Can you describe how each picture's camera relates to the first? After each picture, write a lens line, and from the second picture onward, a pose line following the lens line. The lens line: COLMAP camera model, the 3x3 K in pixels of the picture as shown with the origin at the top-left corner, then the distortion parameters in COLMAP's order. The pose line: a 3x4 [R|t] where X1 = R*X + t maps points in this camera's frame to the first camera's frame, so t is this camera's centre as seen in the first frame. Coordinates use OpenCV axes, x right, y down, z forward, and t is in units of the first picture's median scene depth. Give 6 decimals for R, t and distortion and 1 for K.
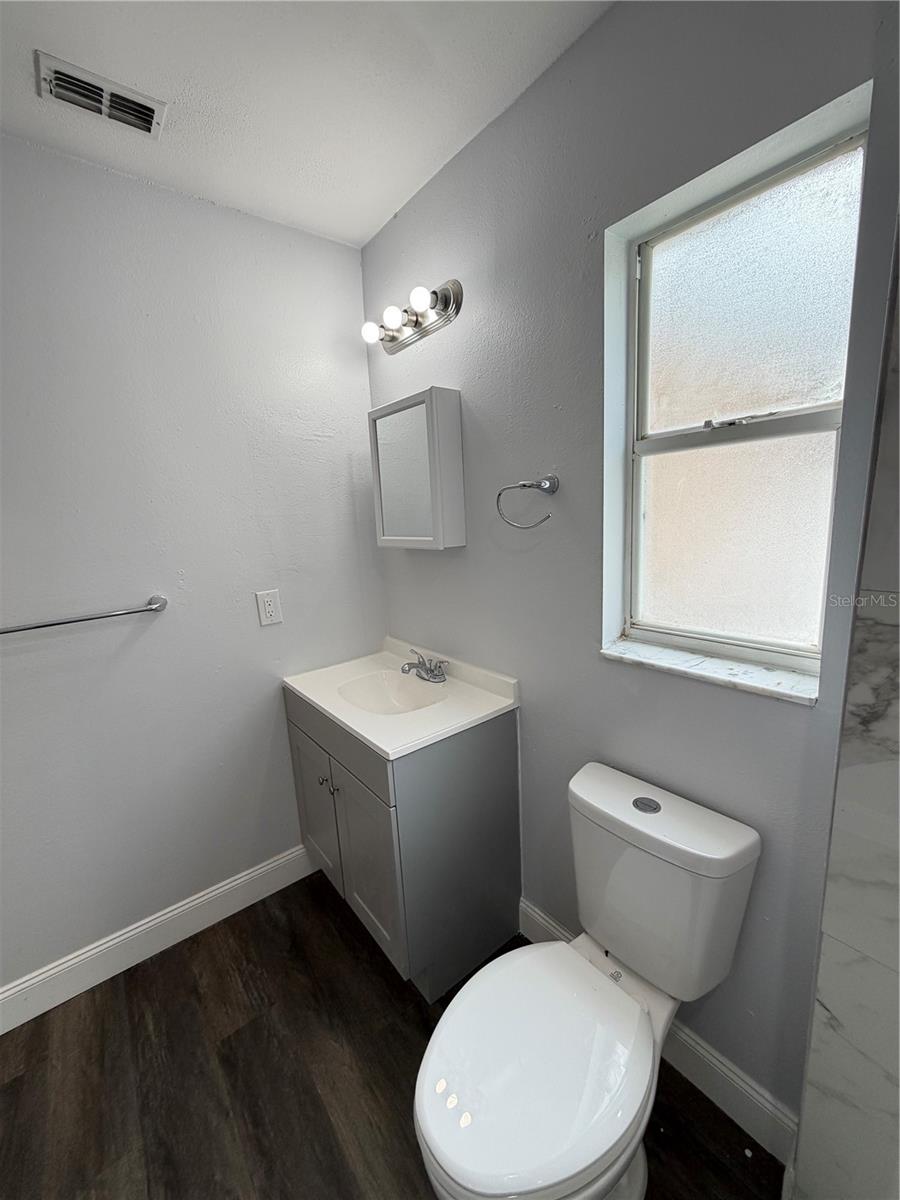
lens RADIAL K [[477.0, 0, 446.2], [0, 477.0, 596.6], [0, 0, 1]] dist [-0.002234, 0.000059]
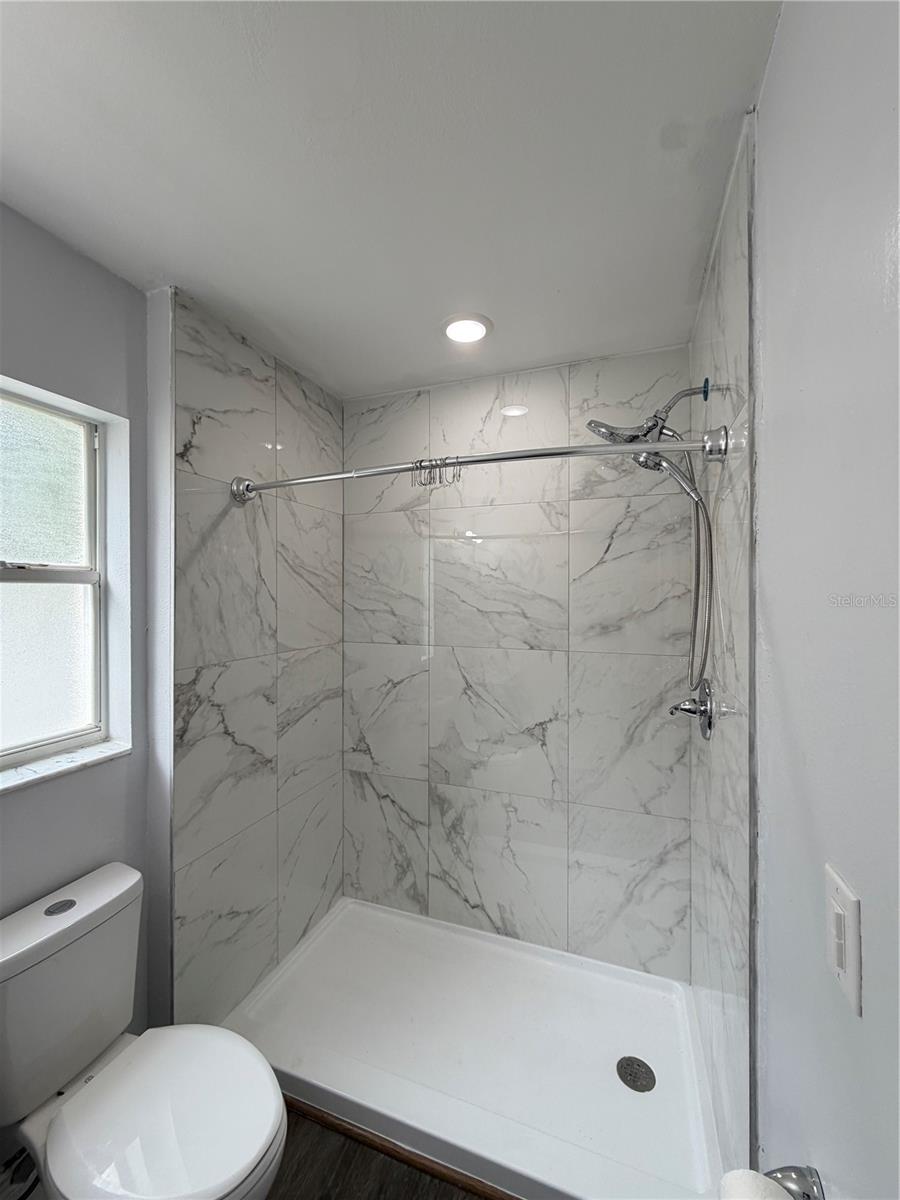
lens RADIAL K [[477.0, 0, 446.5], [0, 477.0, 598.7], [0, 0, 1]] dist [-0.002234, 0.000059]
pose [[-0.513153, 0.050322, 0.856820, -0.707191], [0.182506, 0.981848, 0.051638, -0.101058], [-0.838669, 0.182873, -0.513023, 0.503121]]
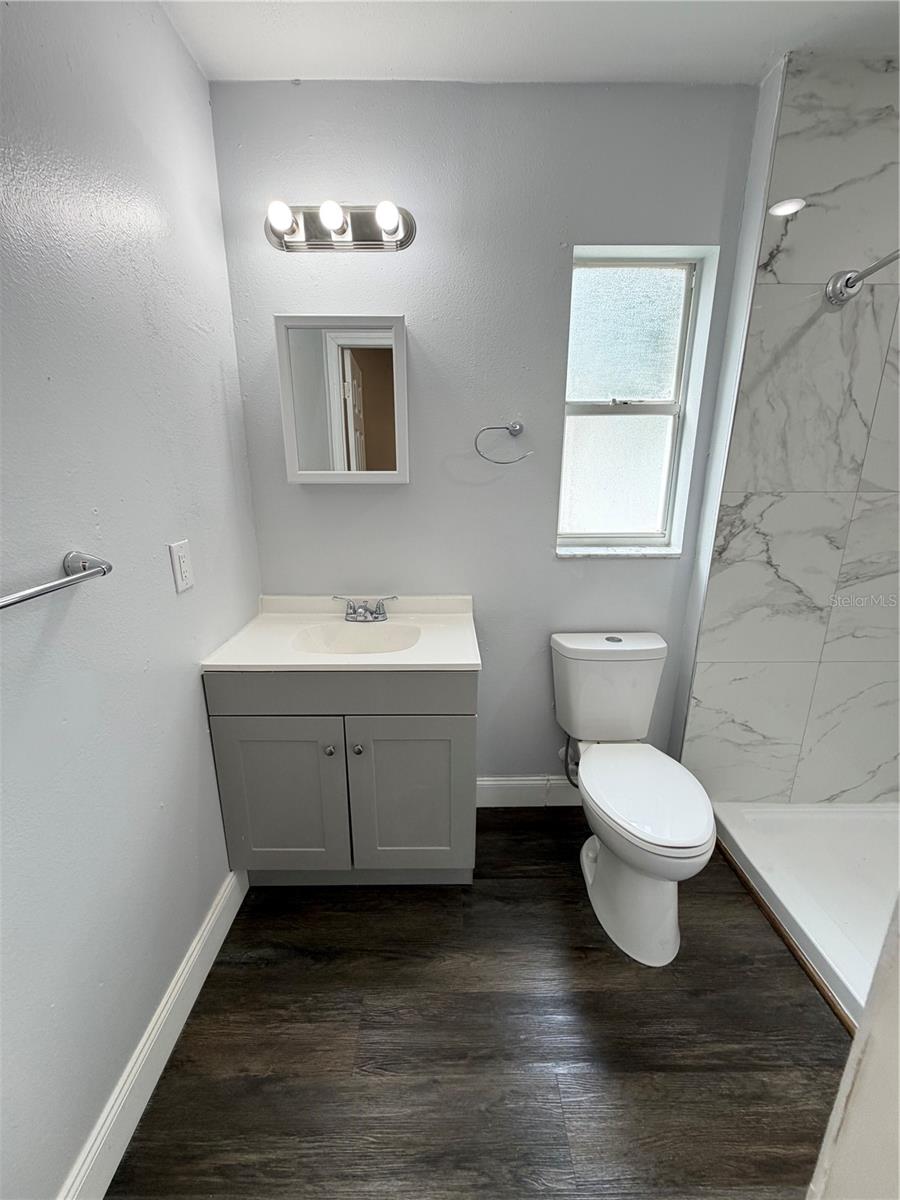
lens RADIAL K [[477.0, 0, 450.0], [0, 477.0, 598.4], [0, 0, 1]] dist [-0.002234, 0.000059]
pose [[0.610675, -0.158450, 0.775867, -0.830357], [0.109450, 0.987262, 0.115475, 0.038899], [-0.784281, 0.014401, 0.620238, 0.313465]]
